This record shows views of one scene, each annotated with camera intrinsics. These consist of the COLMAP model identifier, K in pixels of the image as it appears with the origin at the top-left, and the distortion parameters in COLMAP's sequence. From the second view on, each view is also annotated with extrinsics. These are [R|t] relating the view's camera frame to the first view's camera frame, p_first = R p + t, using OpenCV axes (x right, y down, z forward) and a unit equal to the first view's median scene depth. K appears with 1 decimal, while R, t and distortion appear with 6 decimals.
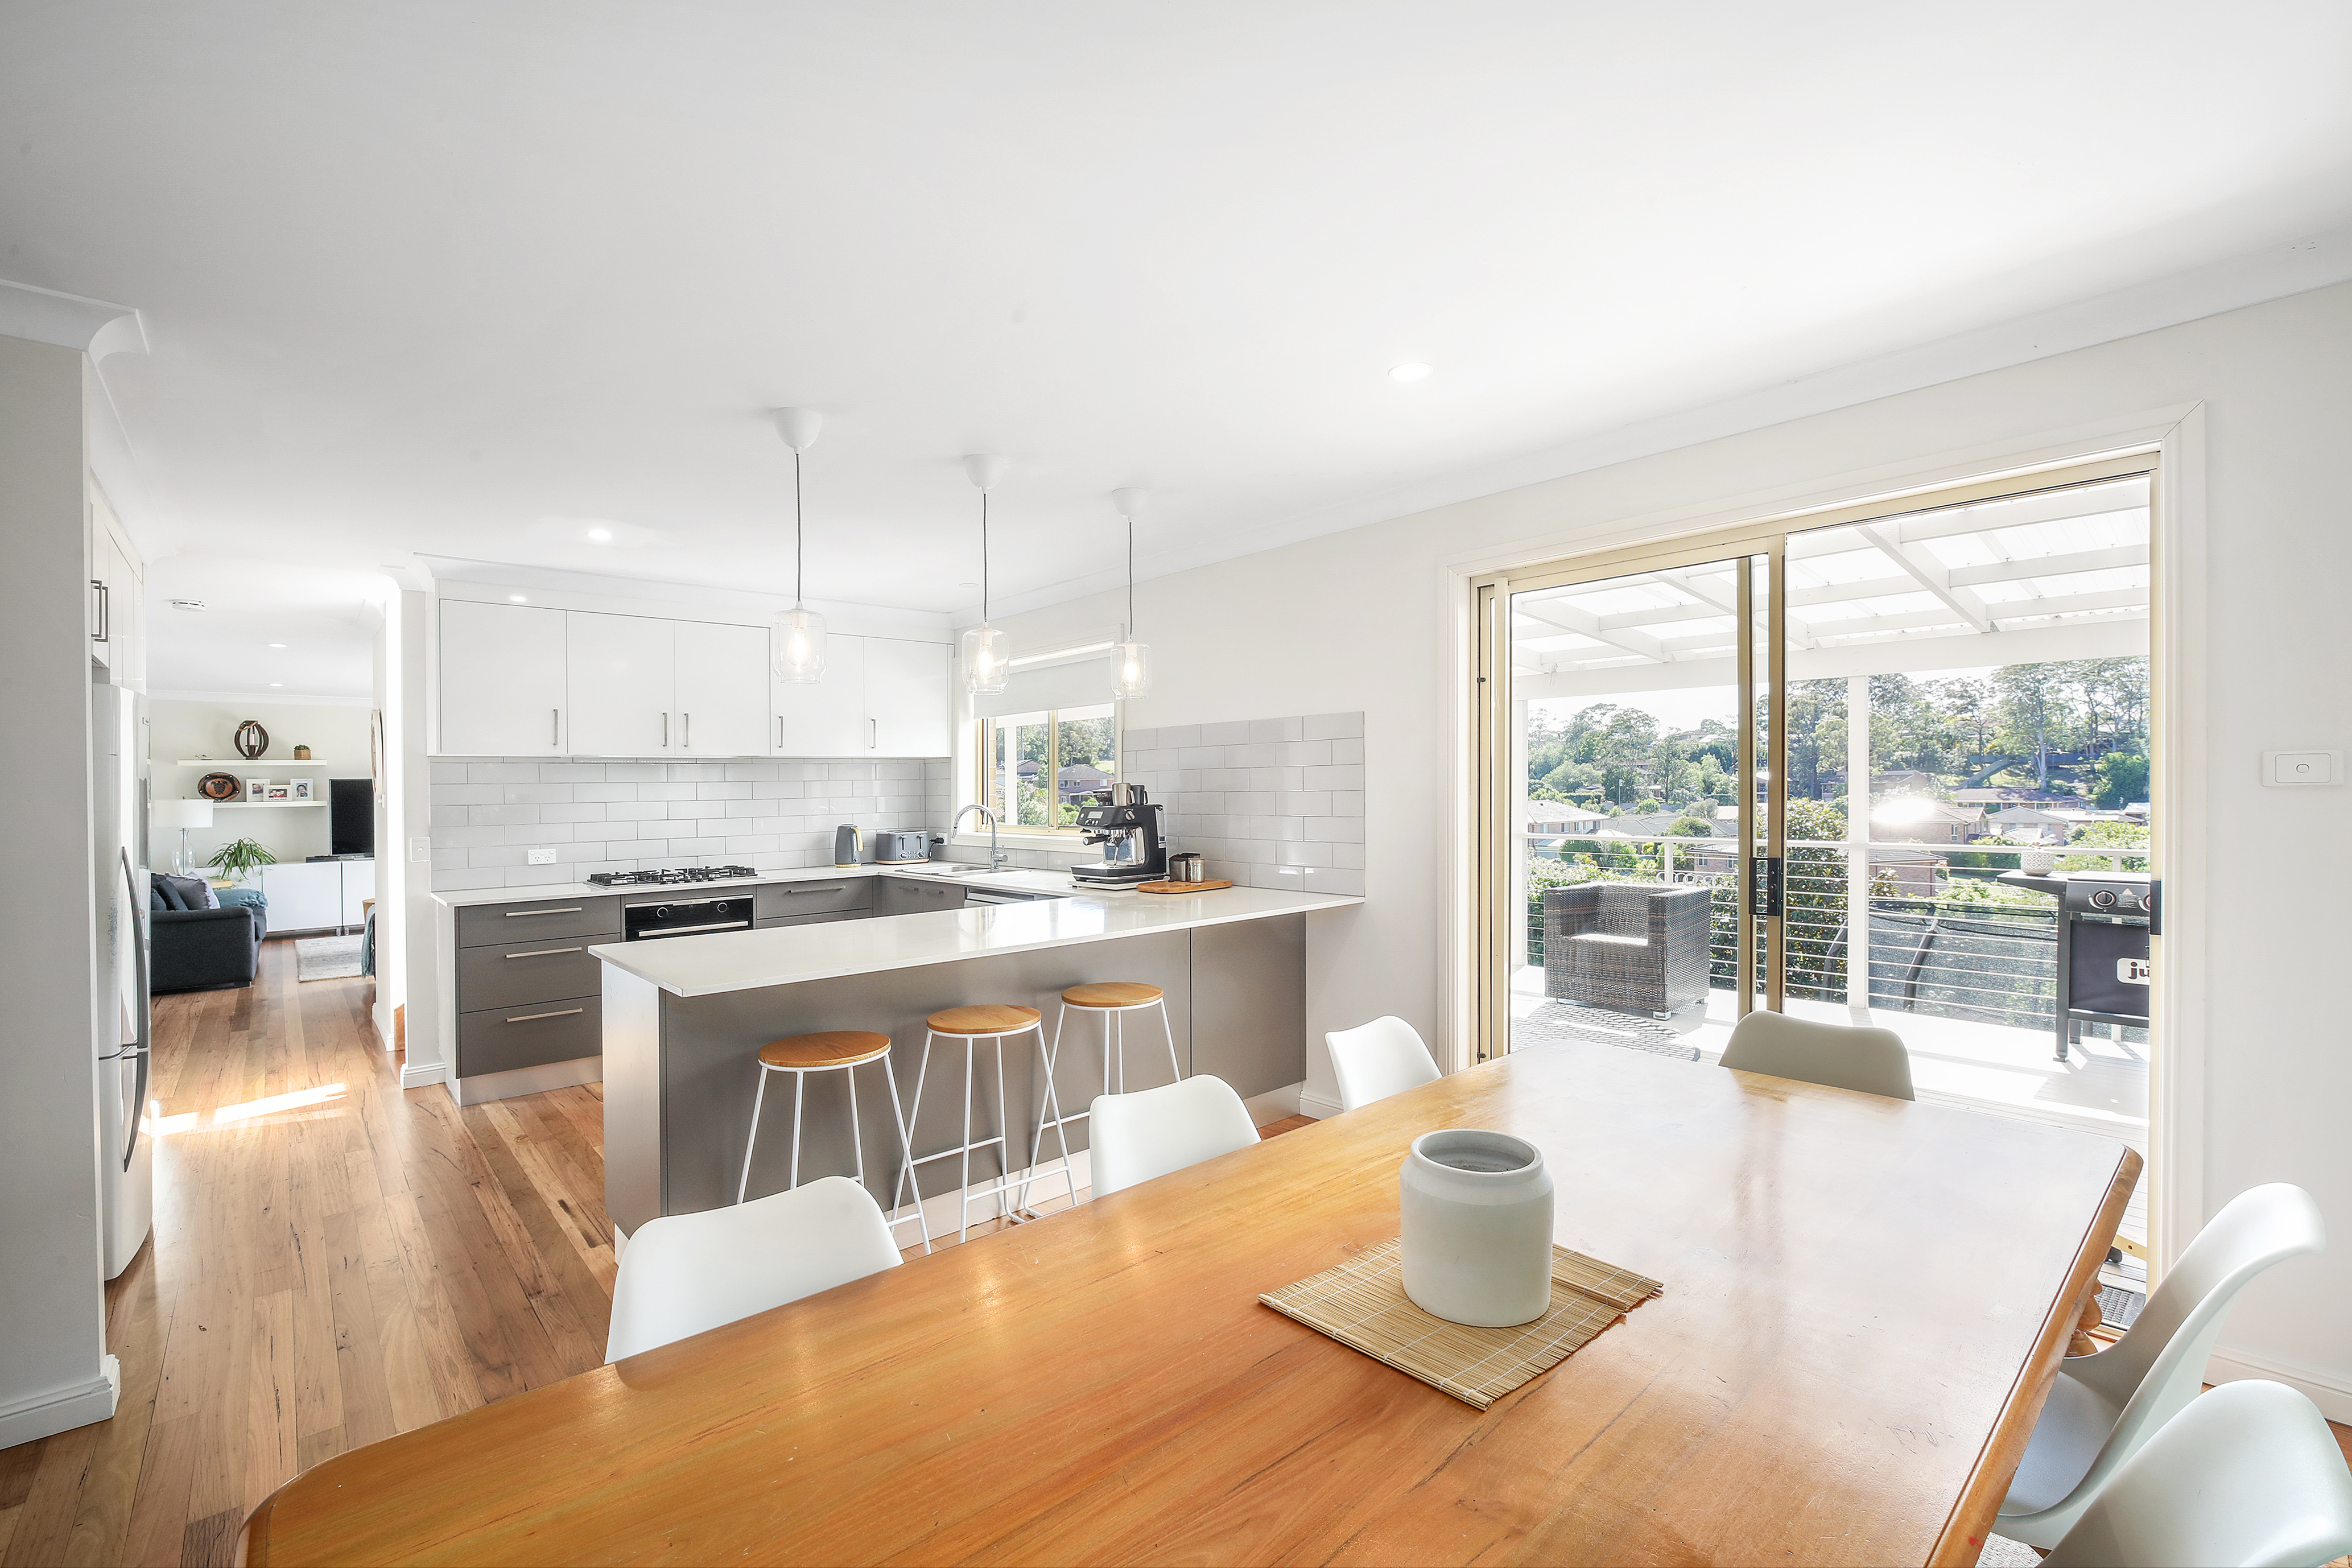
lens RADIAL K [[1000.4, 0, 1158.9], [0, 1000.4, 790.8], [0, 0, 1]] dist [-0.000614, -0.000030]
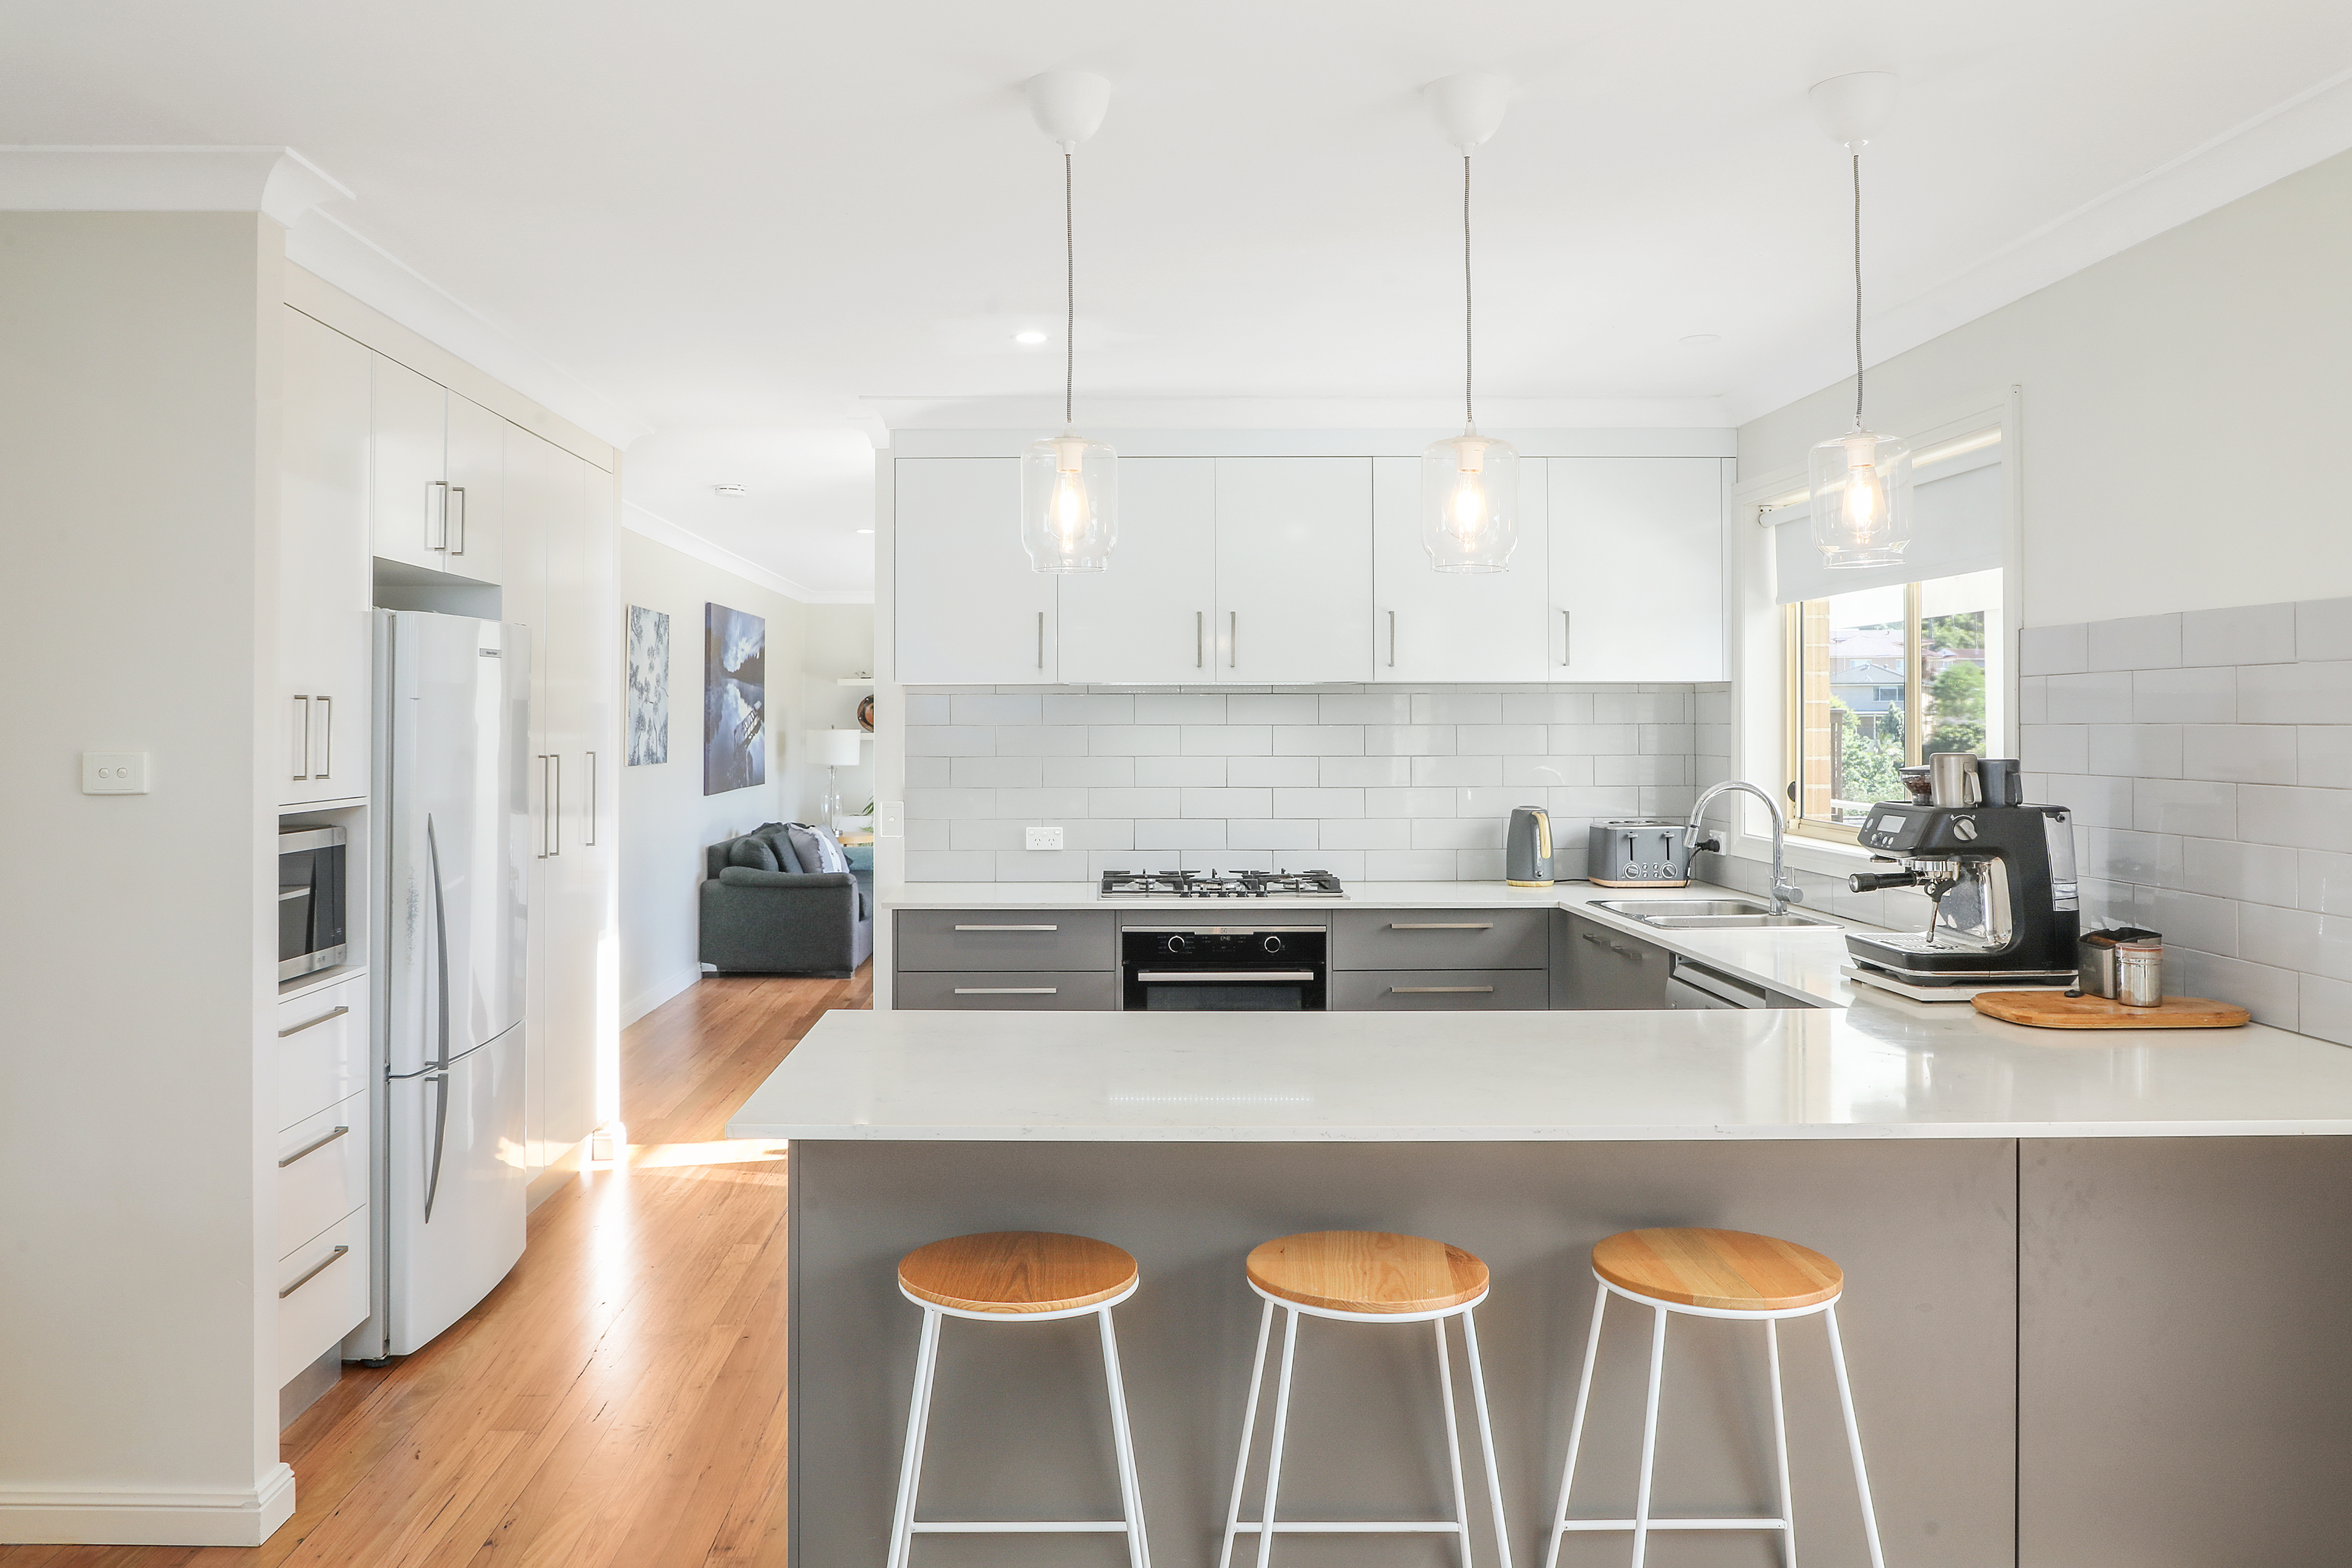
lens RADIAL K [[1741.4, 0, 1098.0], [0, 1741.4, 666.2], [0, 0, 1]] dist [-0.031043, -0.001485]
pose [[0.758235, -0.004573, -0.651966, 0.133566], [-0.015364, 0.999572, -0.024879, -0.016743], [0.651801, 0.028881, 0.757840, 0.150973]]
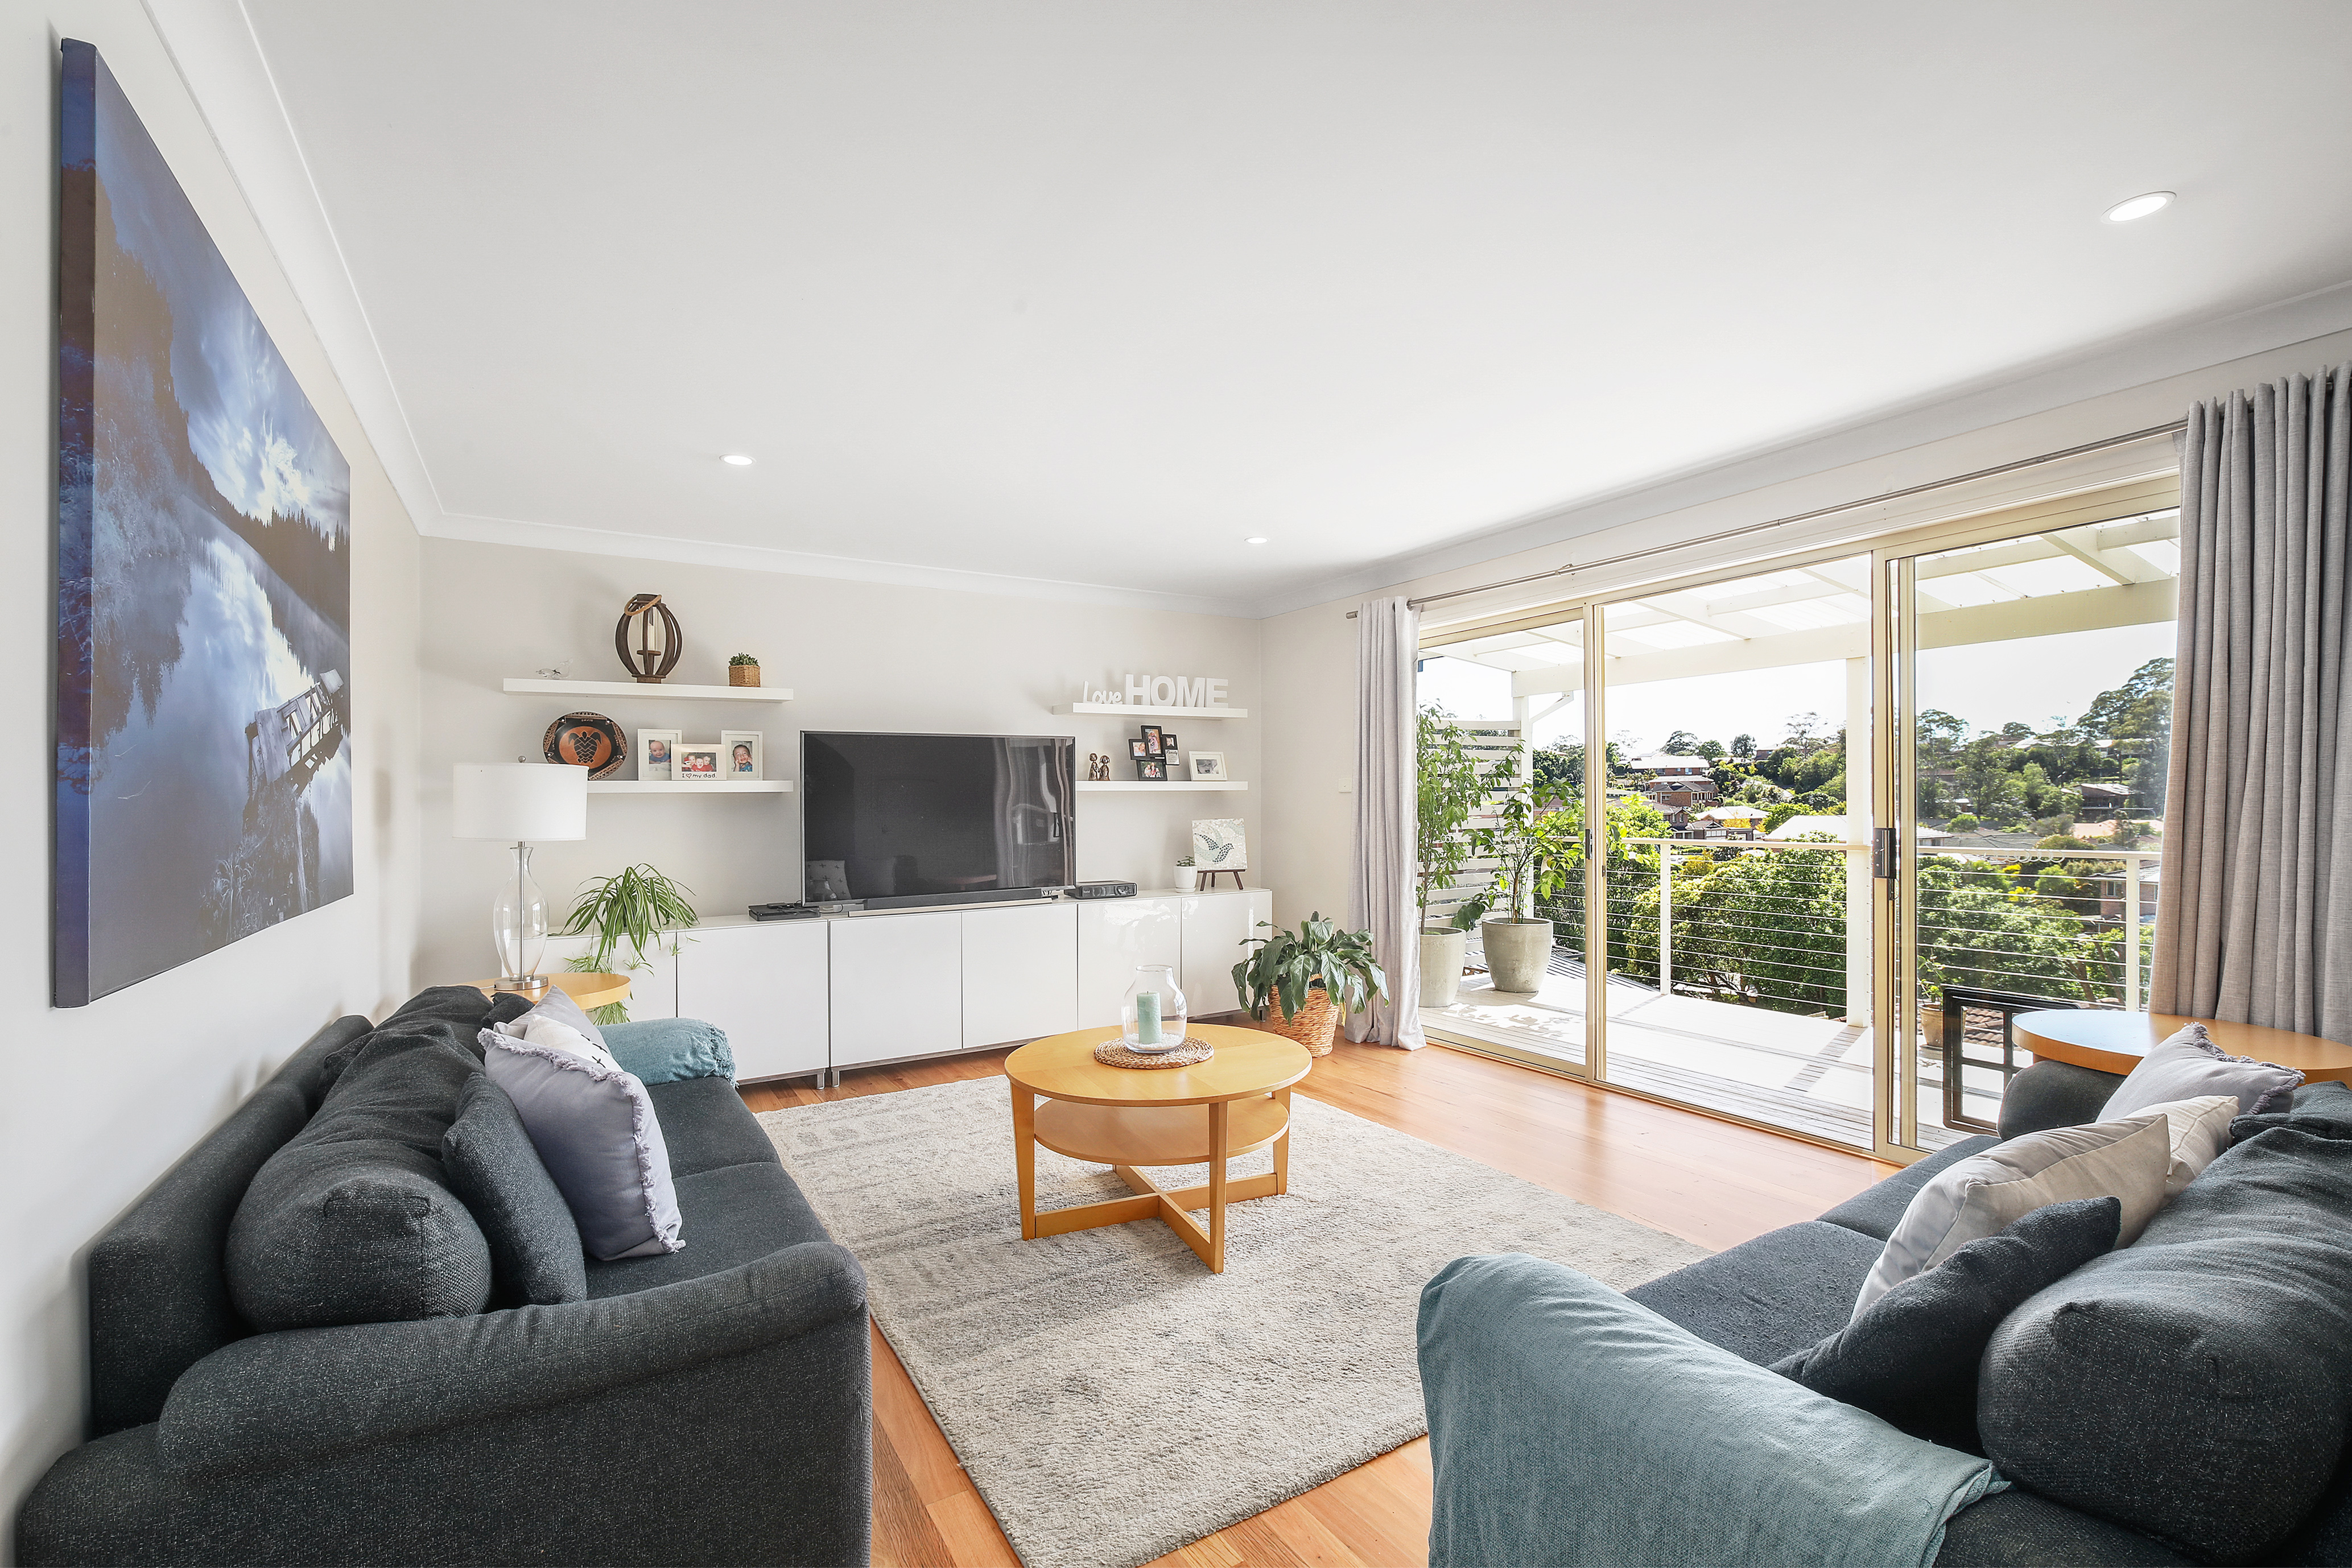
lens RADIAL K [[1000.4, 0, 1158.9], [0, 1000.4, 790.8], [0, 0, 1]] dist [-0.000614, -0.000030]
pose [[0.984556, 0.002058, -0.175060, -1.110619], [-0.004172, 0.999923, -0.011703, 0.035983], [0.175022, 0.012253, 0.984488, 1.106670]]
